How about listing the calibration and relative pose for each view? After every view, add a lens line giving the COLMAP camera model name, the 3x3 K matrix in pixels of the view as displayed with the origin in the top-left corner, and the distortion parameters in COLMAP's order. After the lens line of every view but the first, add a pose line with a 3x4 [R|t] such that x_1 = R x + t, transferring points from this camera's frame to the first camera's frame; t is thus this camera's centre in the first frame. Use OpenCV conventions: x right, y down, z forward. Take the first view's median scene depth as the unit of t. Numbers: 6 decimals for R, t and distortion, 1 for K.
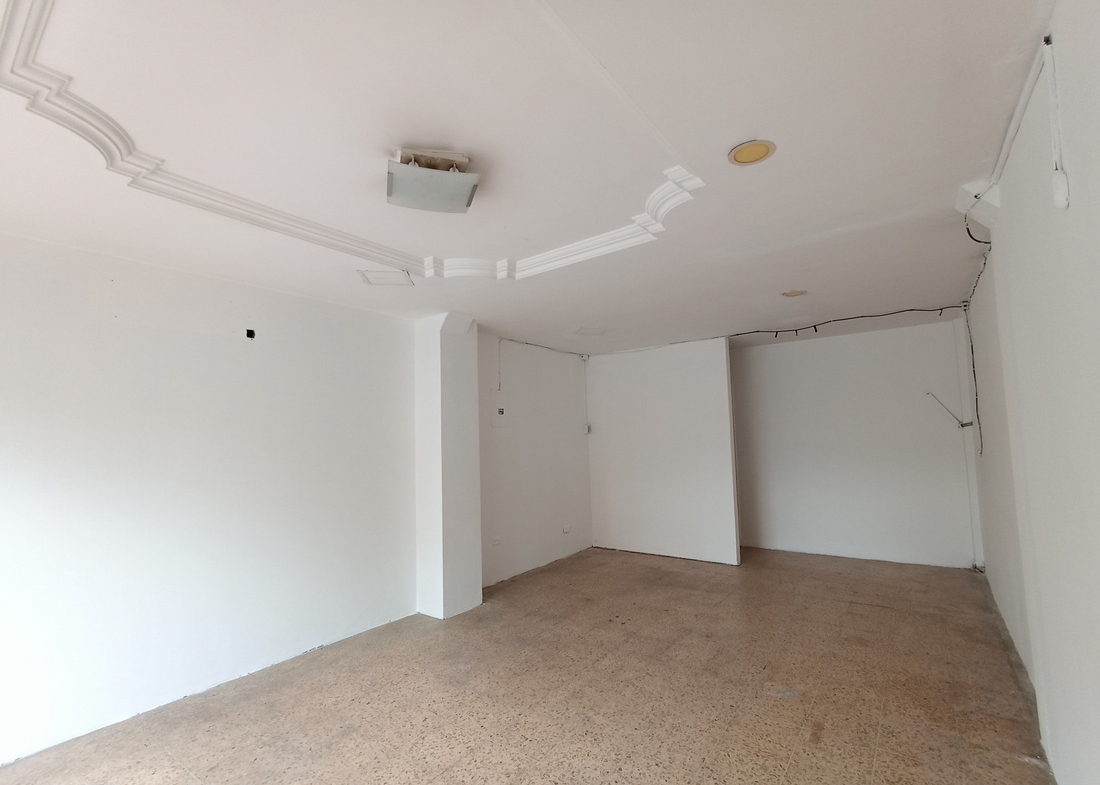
lens RADIAL K [[501.5, 0, 553.9], [0, 501.5, 396.9], [0, 0, 1]] dist [-0.002233, -0.000198]
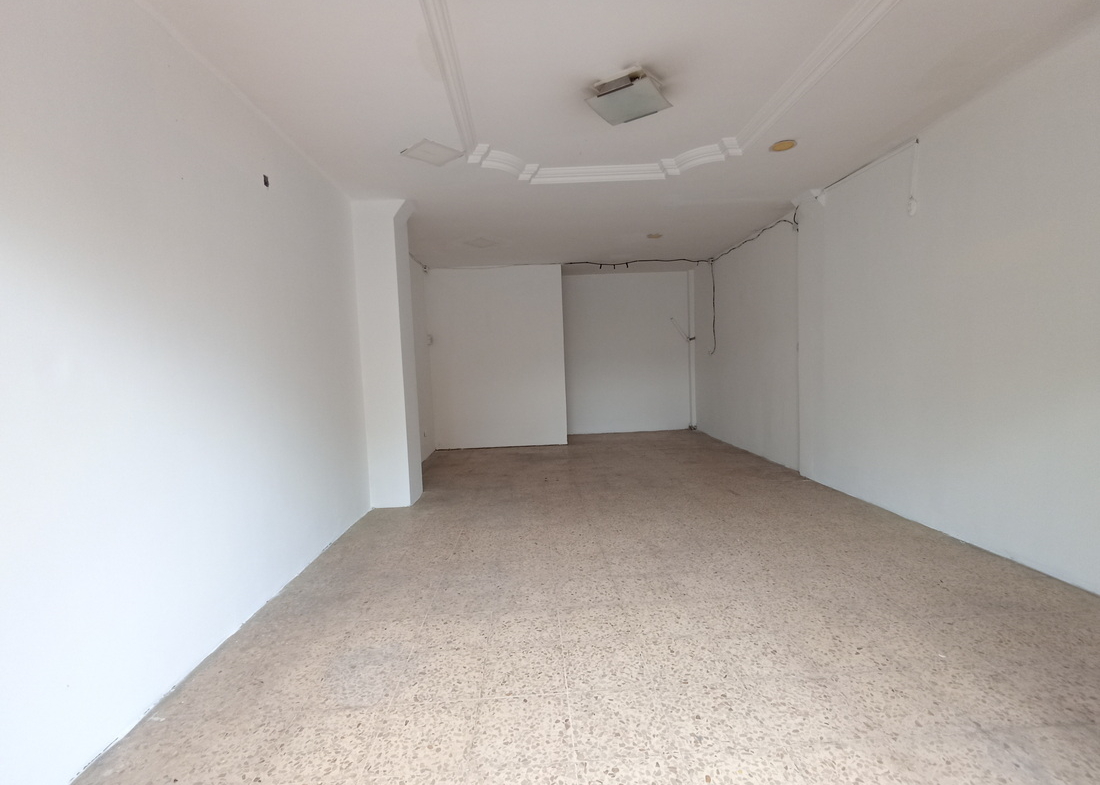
lens RADIAL K [[501.5, 0, 553.9], [0, 501.5, 396.9], [0, 0, 1]] dist [-0.002233, -0.000198]
pose [[0.779054, -0.043213, 0.625465, -0.764744], [-0.033335, 0.993356, 0.110150, 0.116269], [-0.626070, -0.106662, 0.772438, 0.046489]]
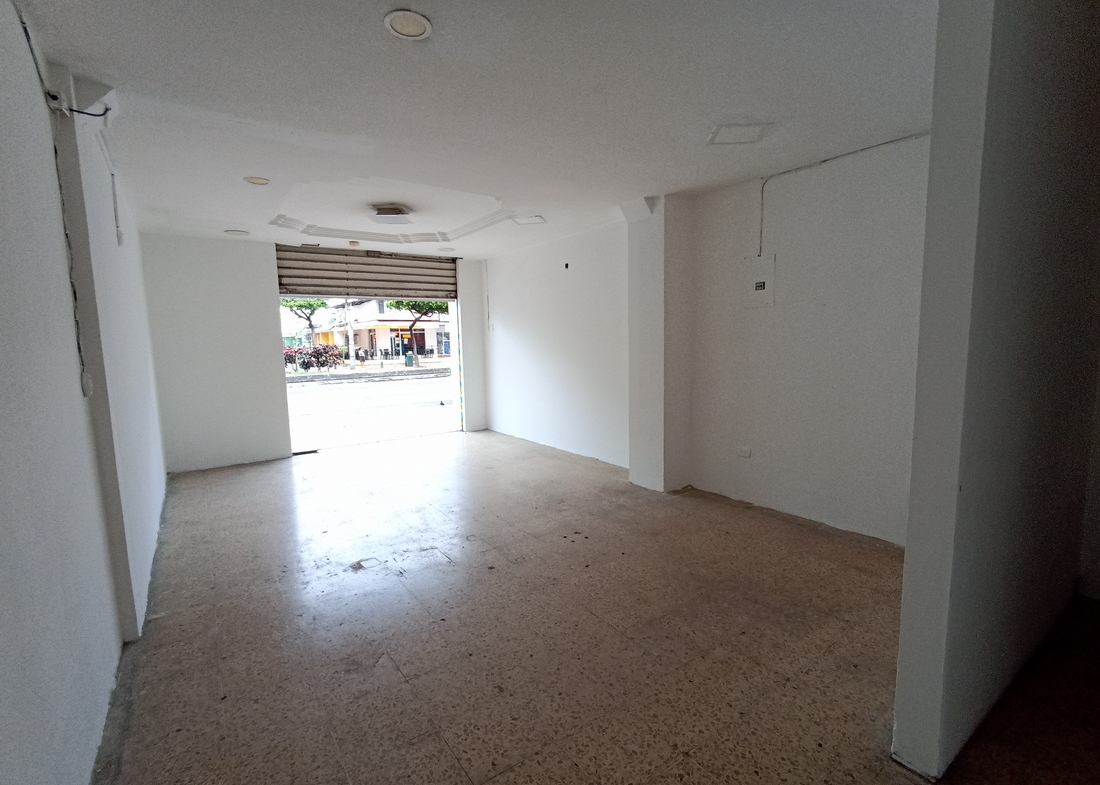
lens RADIAL K [[501.5, 0, 553.9], [0, 501.5, 396.9], [0, 0, 1]] dist [-0.002233, -0.000198]
pose [[-0.312107, 0.145910, -0.938776, 1.100138], [0.104299, 0.987426, 0.118796, 0.111038], [0.944305, -0.060836, -0.323400, 1.490432]]
